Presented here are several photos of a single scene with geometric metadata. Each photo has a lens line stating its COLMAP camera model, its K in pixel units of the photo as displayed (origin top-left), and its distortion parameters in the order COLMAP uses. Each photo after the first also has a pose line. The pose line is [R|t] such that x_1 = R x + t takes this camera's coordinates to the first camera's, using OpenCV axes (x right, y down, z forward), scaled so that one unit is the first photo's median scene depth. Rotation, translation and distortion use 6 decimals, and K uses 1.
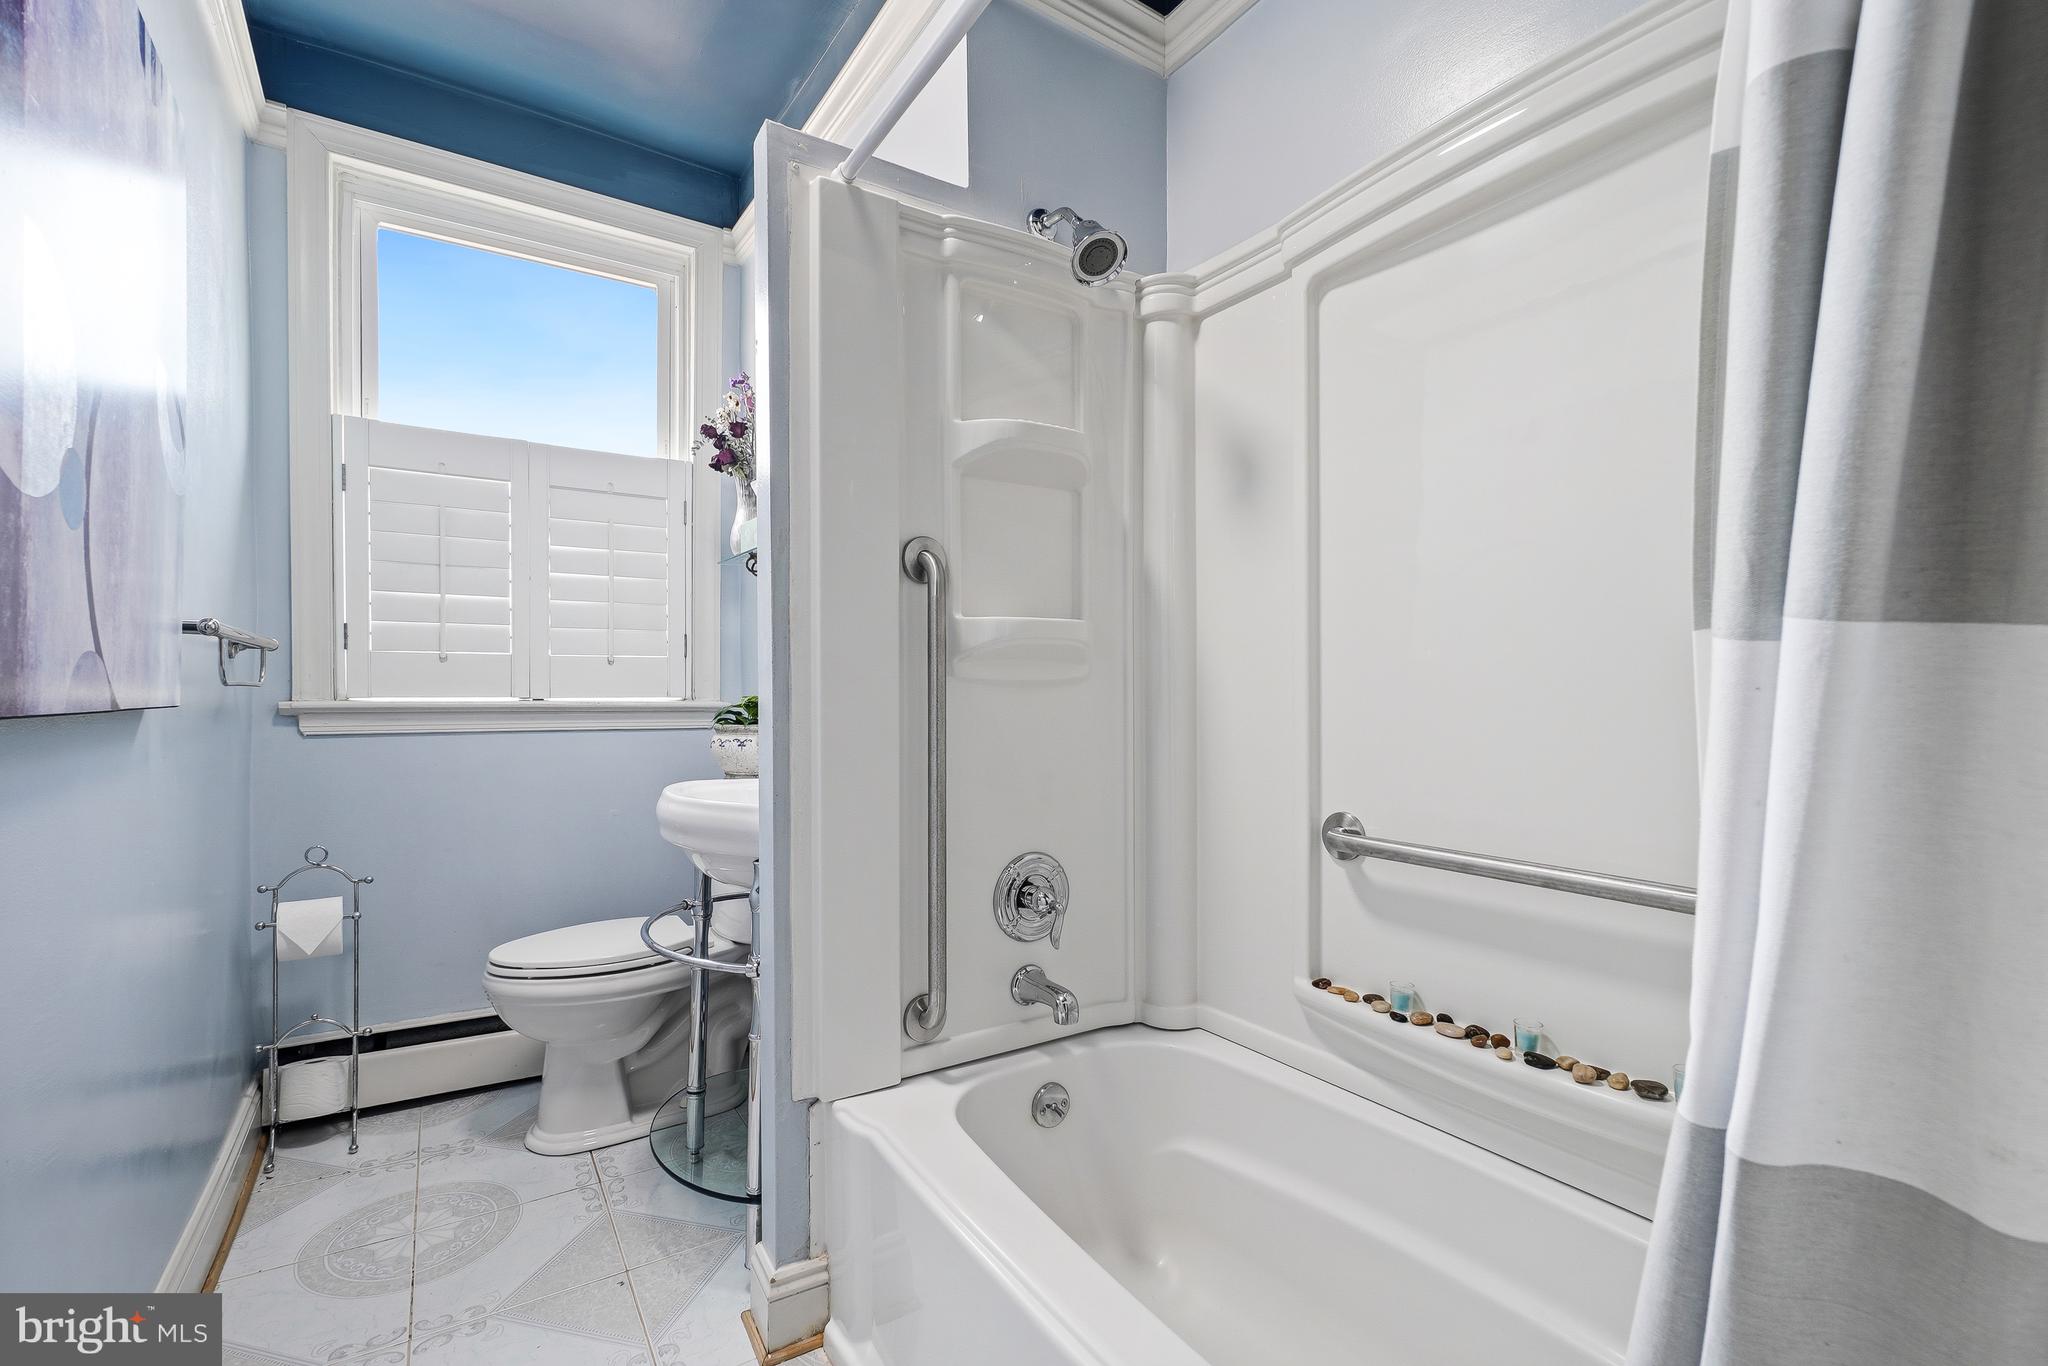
lens RADIAL K [[893.6, 0, 1016.9], [0, 893.6, 683.8], [0, 0, 1]] dist [-0.001882, 0.001215]
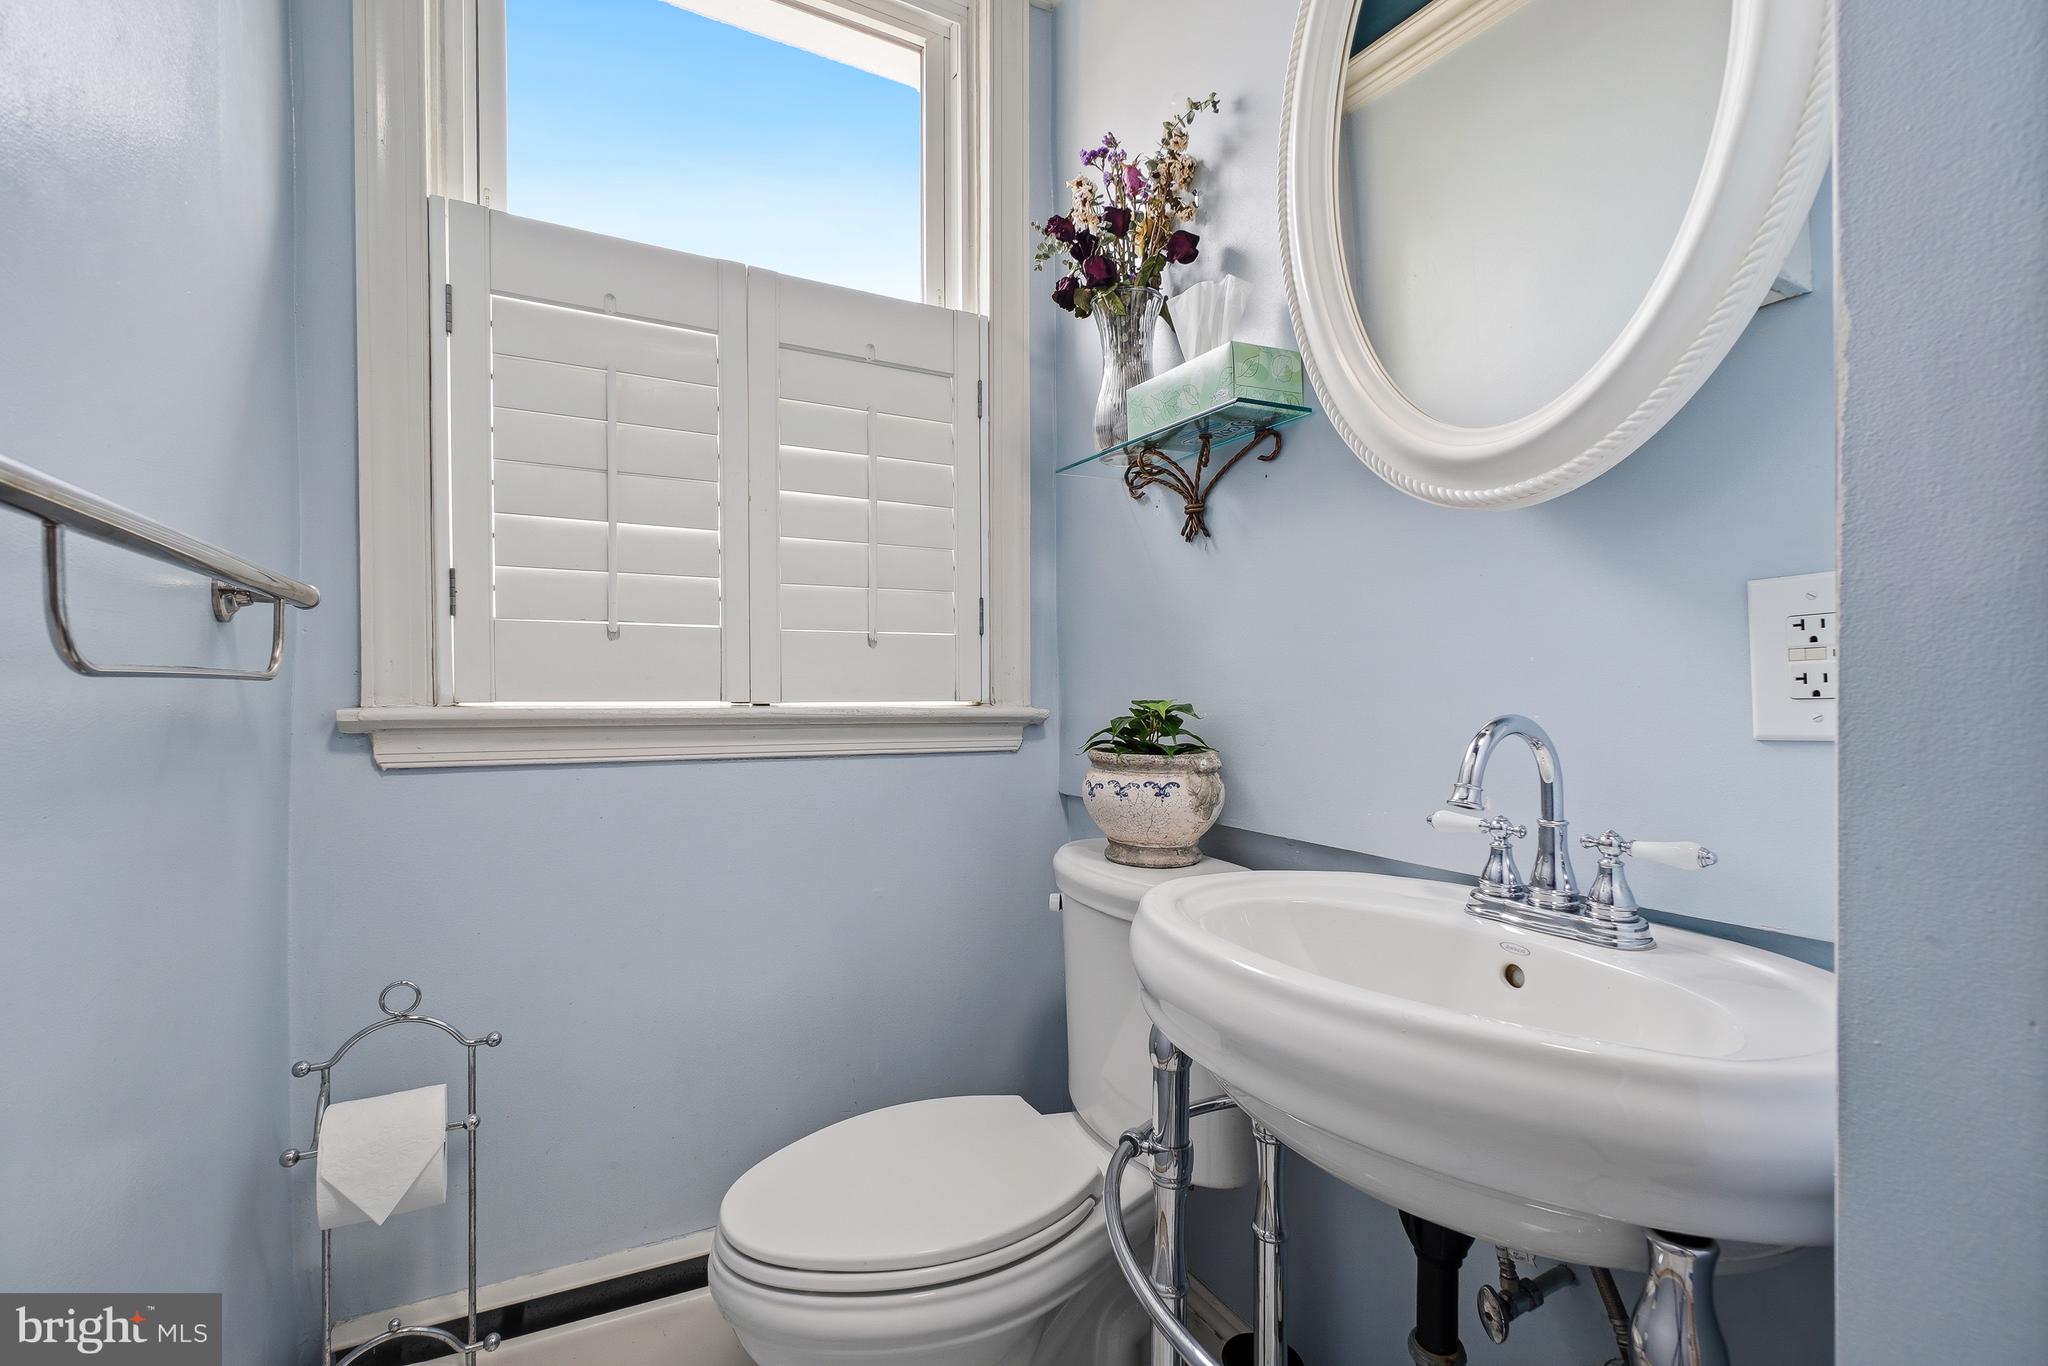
lens RADIAL K [[893.6, 0, 1028.9], [0, 893.6, 689.9], [0, 0, 1]] dist [-0.001882, 0.001215]
pose [[0.996254, 0.001945, -0.086454, -0.339461], [-0.001256, 0.999967, 0.008024, 0.003183], [0.086466, -0.007885, 0.996224, 0.467800]]
